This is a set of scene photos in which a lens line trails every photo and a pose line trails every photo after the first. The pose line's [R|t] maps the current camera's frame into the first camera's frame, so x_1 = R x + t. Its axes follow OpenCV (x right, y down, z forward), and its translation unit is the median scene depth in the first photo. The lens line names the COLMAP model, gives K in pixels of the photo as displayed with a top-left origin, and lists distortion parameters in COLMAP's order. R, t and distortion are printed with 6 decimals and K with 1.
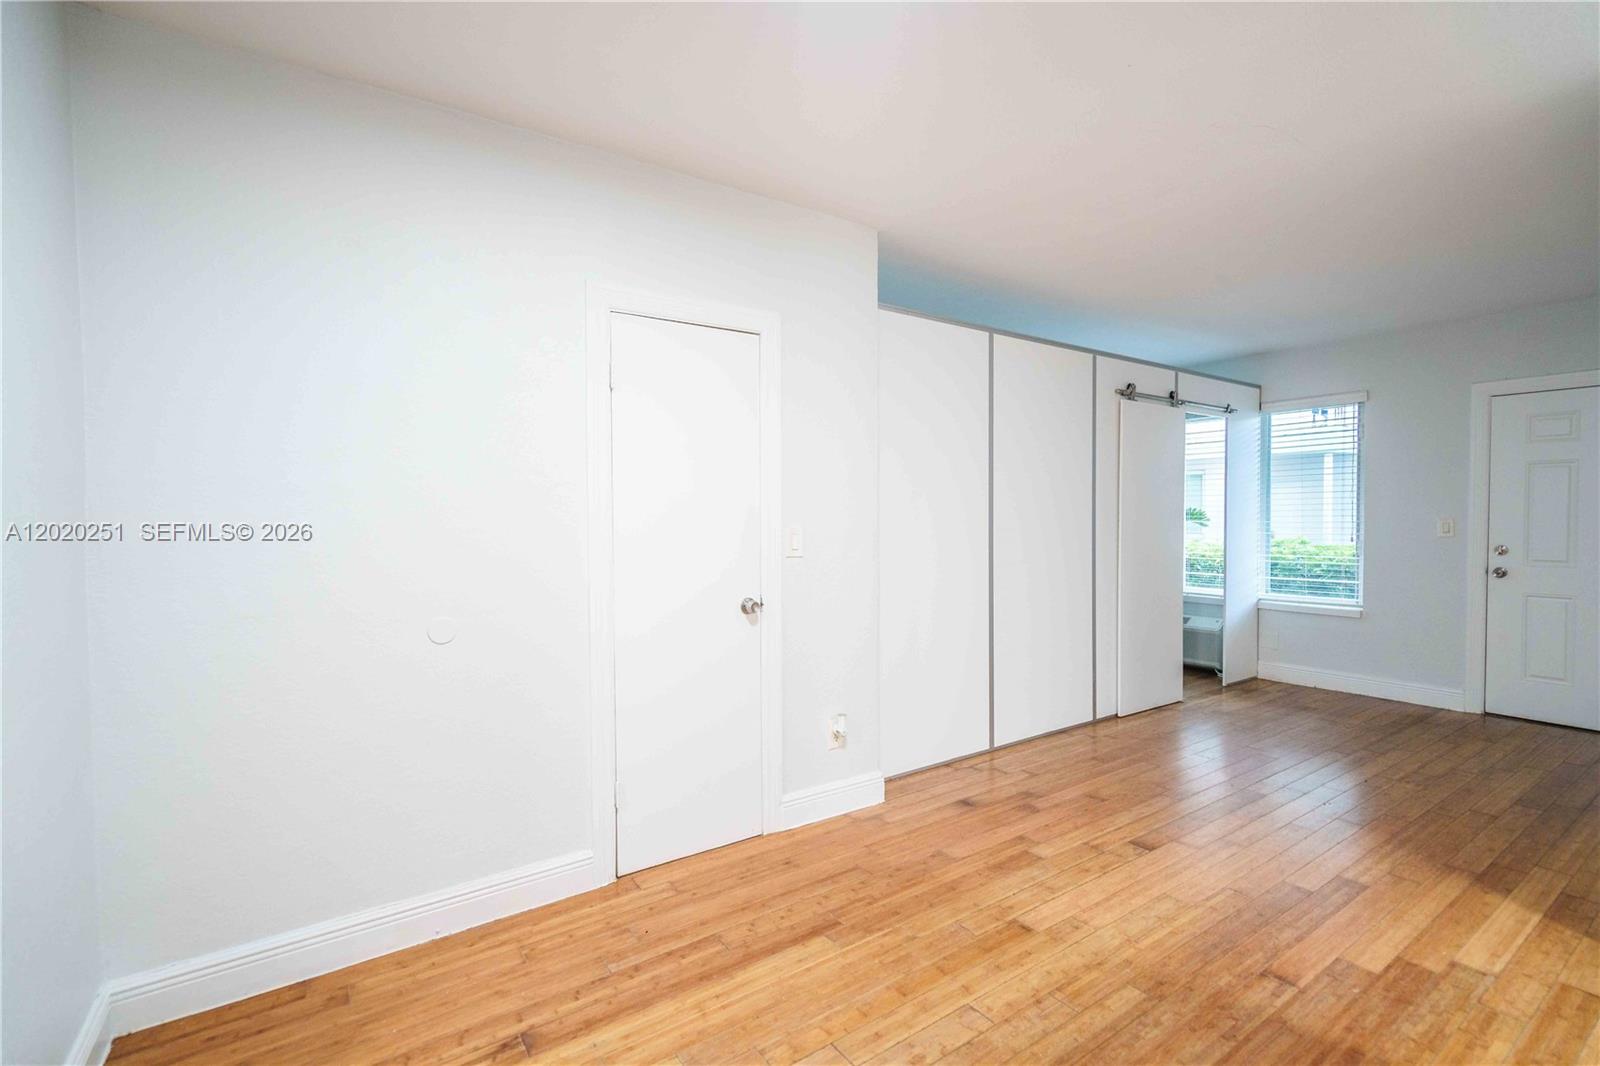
lens RADIAL K [[722.7, 0, 803.1], [0, 722.7, 529.0], [0, 0, 1]] dist [-0.002987, -0.000553]
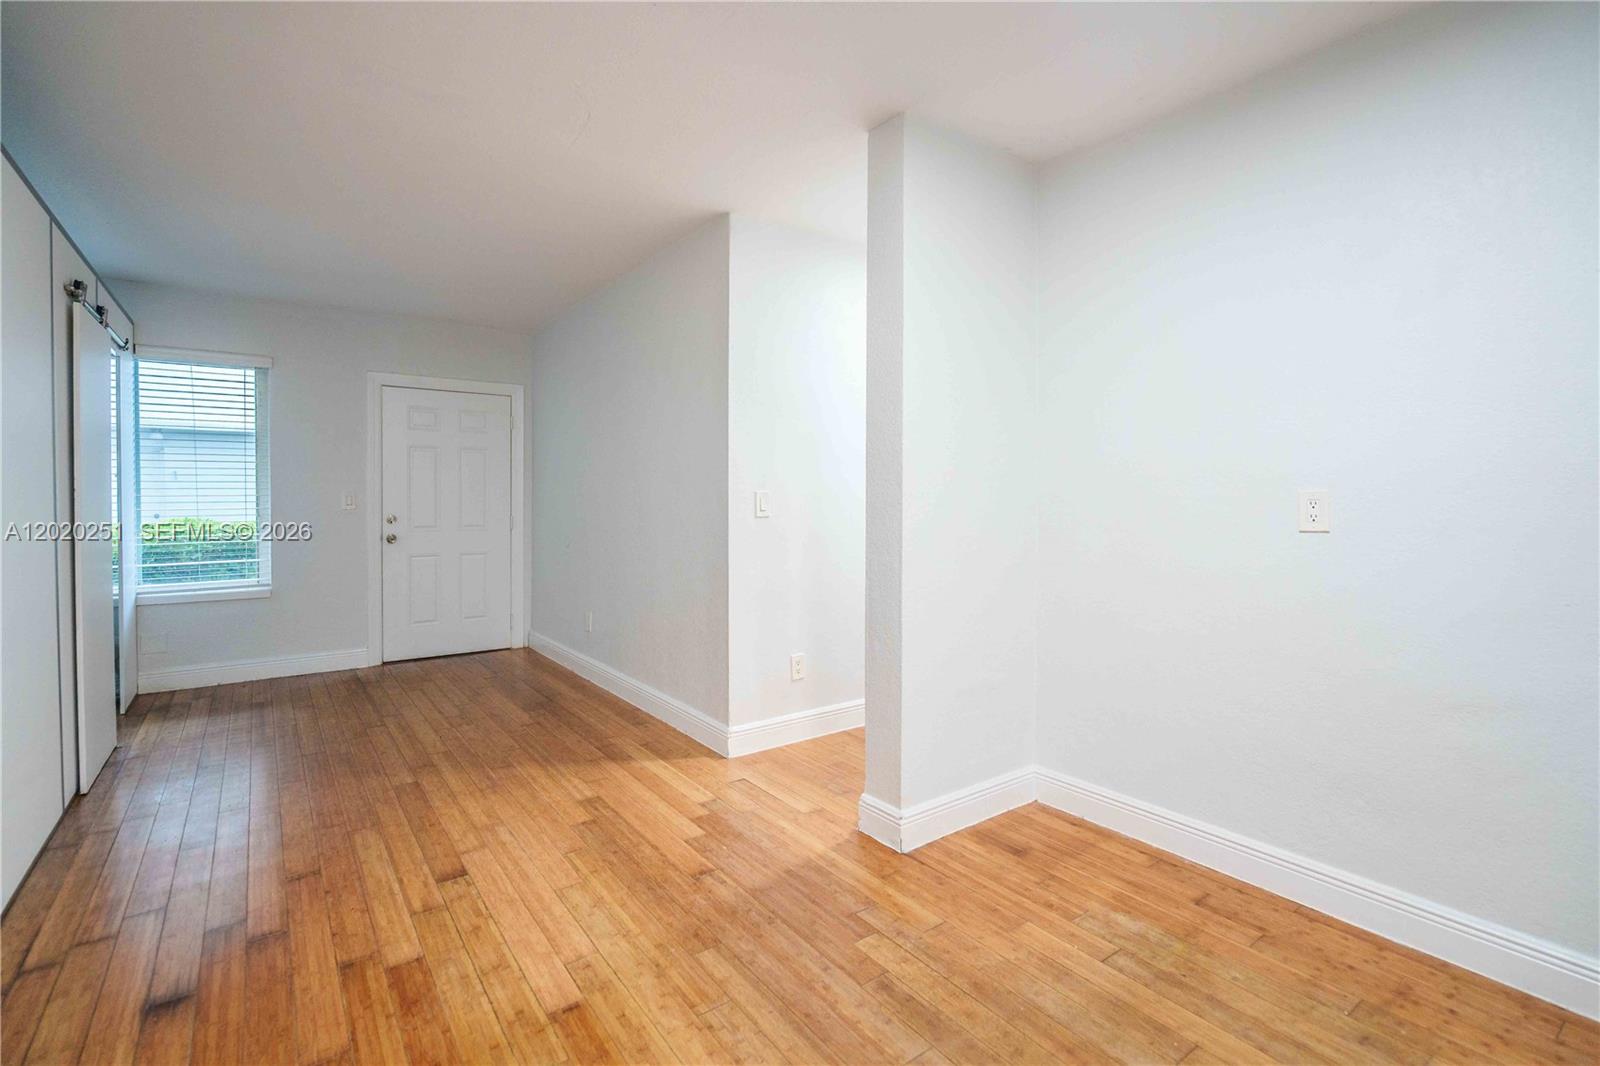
lens RADIAL K [[737.0, 0, 799.6], [0, 737.0, 507.6], [0, 0, 1]] dist [-0.001850, 0.000132]
pose [[-0.029096, -0.011040, 0.999516, -0.423702], [0.014818, 0.999824, 0.011475, 0.011487], [-0.999467, 0.015145, -0.028927, 0.681171]]
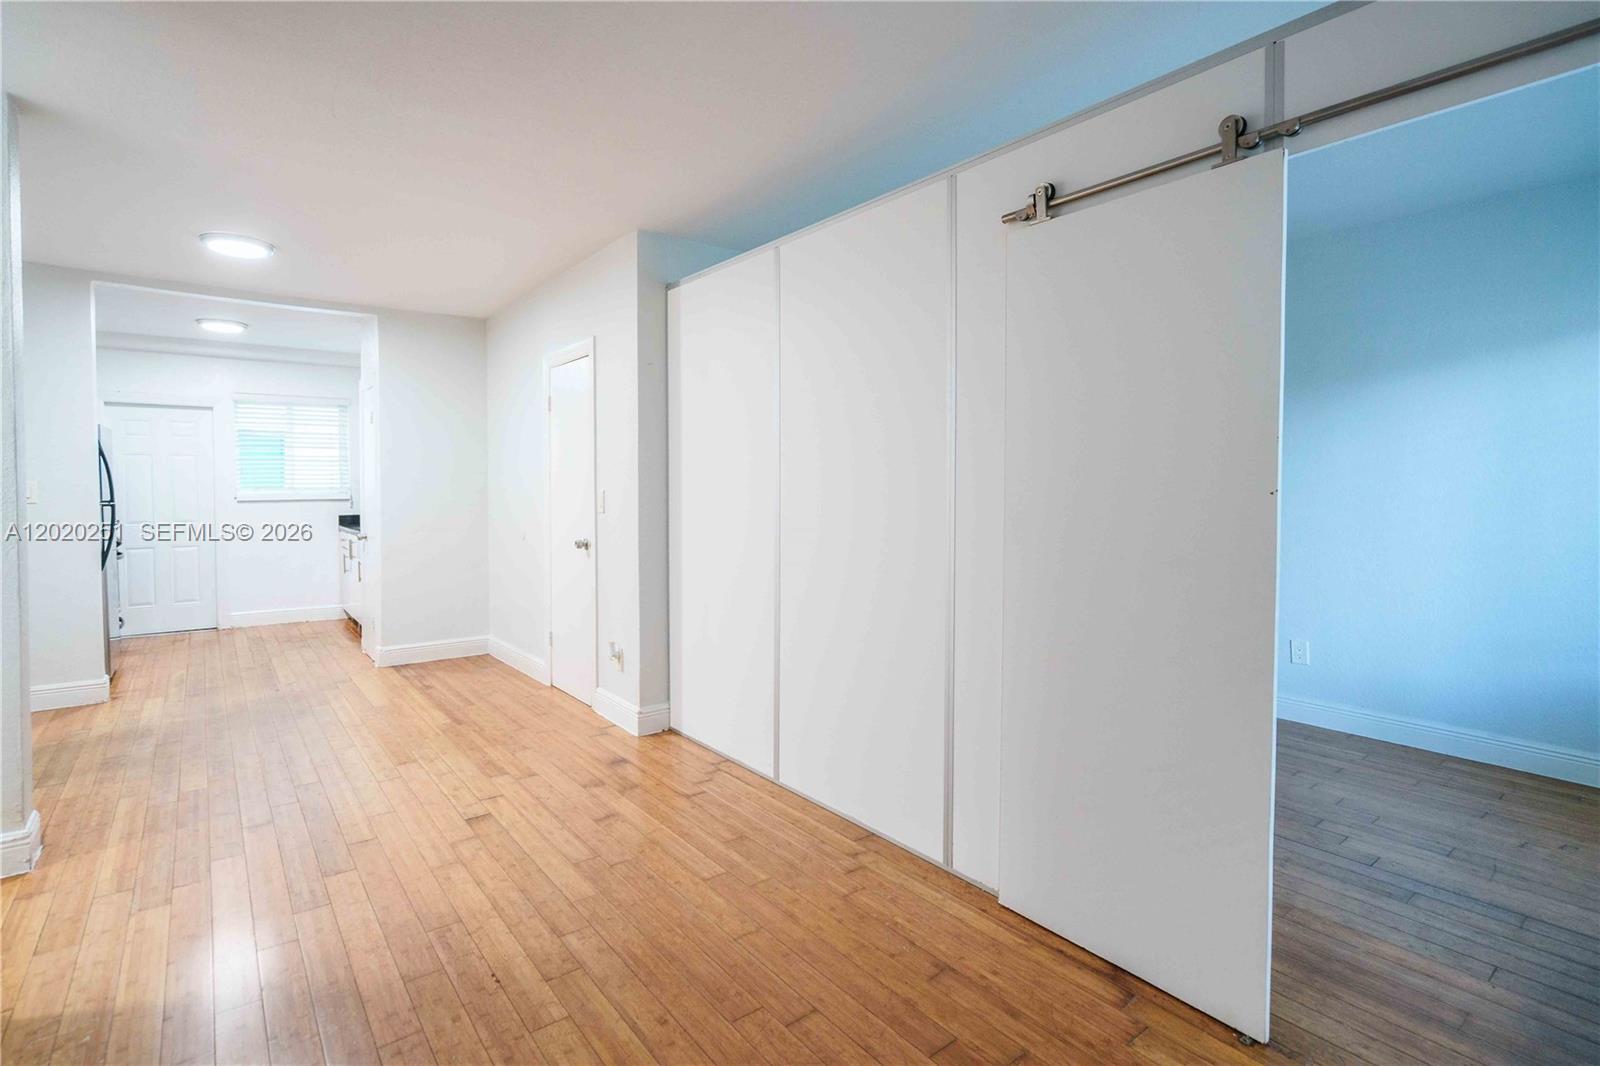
lens RADIAL K [[766.1, 0, 798.2], [0, 766.1, 512.0], [0, 0, 1]] dist [-0.004166, -0.000090]
pose [[0.061405, 0.039406, -0.997335, 1.676271], [-0.016705, 0.999121, 0.038448, -0.029670], [0.997973, 0.014300, 0.062010, 1.502804]]
